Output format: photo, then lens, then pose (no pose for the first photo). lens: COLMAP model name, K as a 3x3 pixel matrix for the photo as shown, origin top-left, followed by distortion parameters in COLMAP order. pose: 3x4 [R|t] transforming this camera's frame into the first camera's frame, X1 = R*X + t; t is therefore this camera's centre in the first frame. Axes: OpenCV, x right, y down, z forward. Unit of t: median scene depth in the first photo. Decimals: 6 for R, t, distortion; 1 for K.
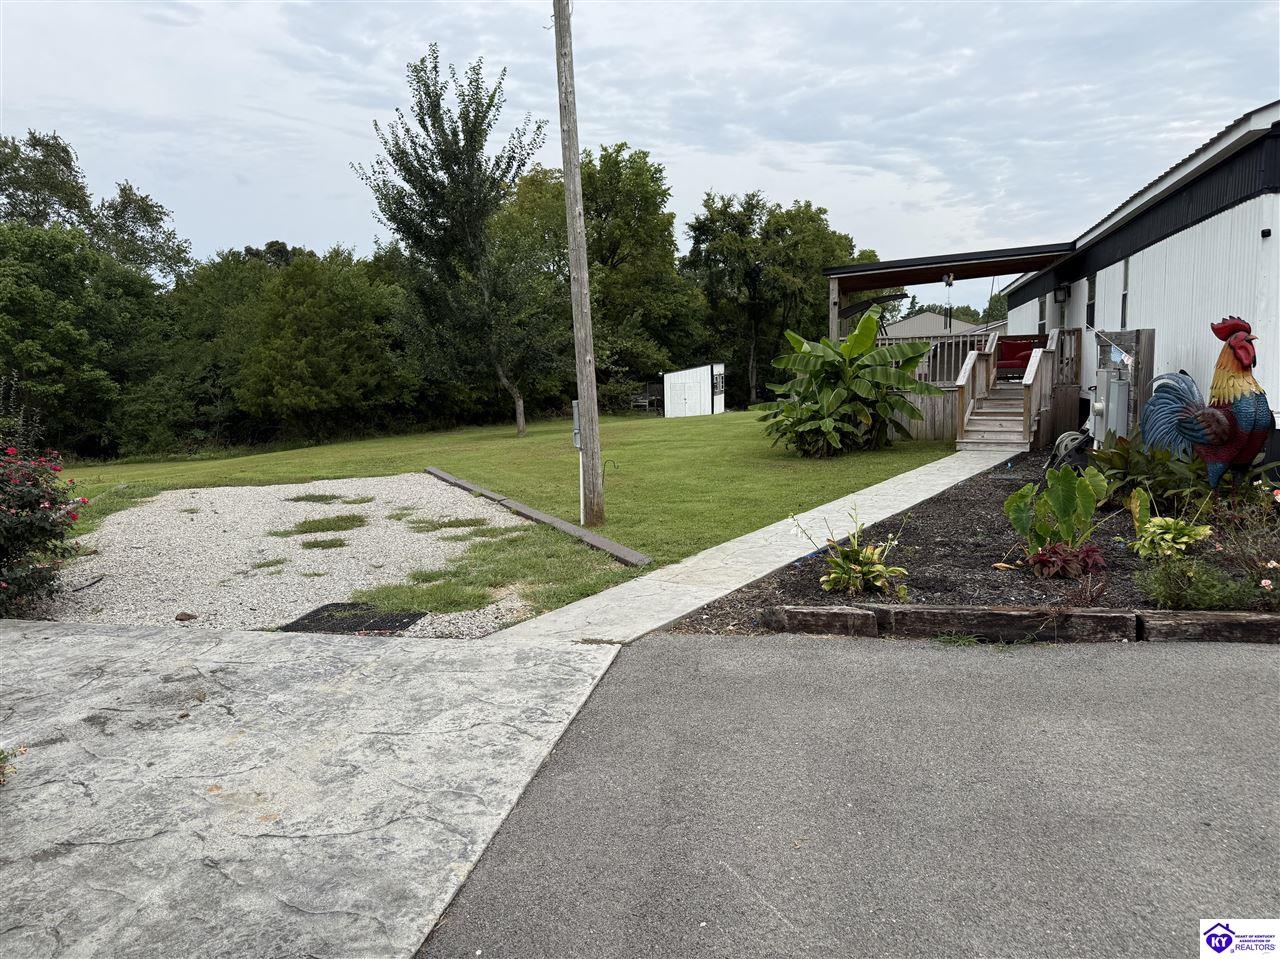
lens RADIAL K [[907.4, 0, 640.0], [0, 907.4, 479.5], [0, 0, 1]] dist [0.023867, -0.029093]
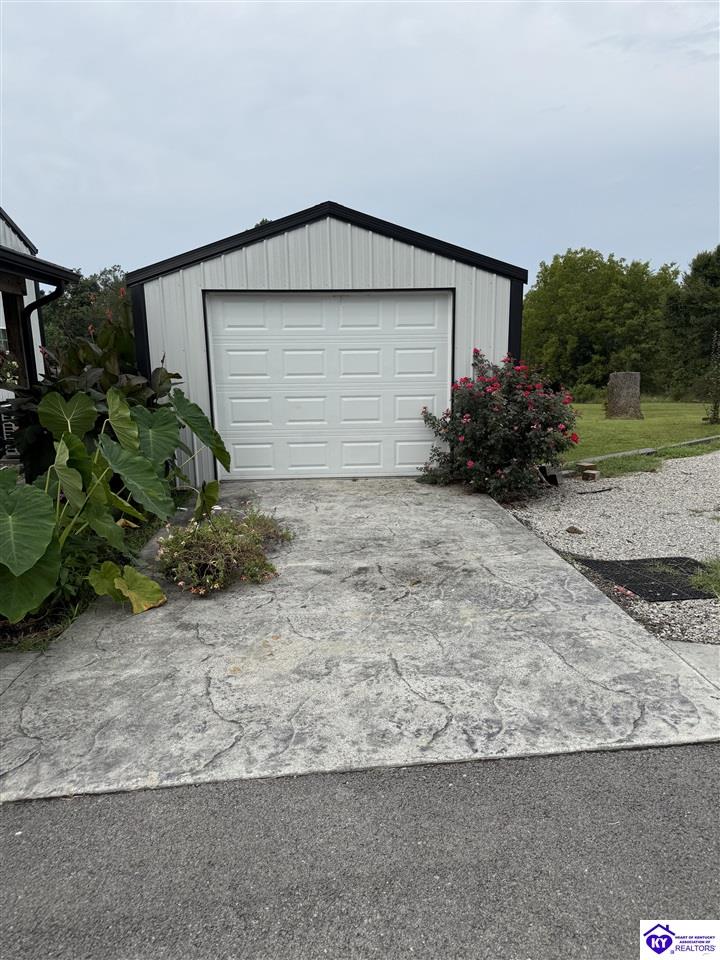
lens RADIAL K [[680.5, 0, 360.0], [0, 680.5, 480.0], [0, 0, 1]] dist [0.023867, -0.029093]
pose [[0.283016, 0.200760, -0.937869, 0.392700], [-0.101956, 0.978604, 0.178713, -0.072072], [0.953681, 0.045043, 0.297429, 0.658805]]
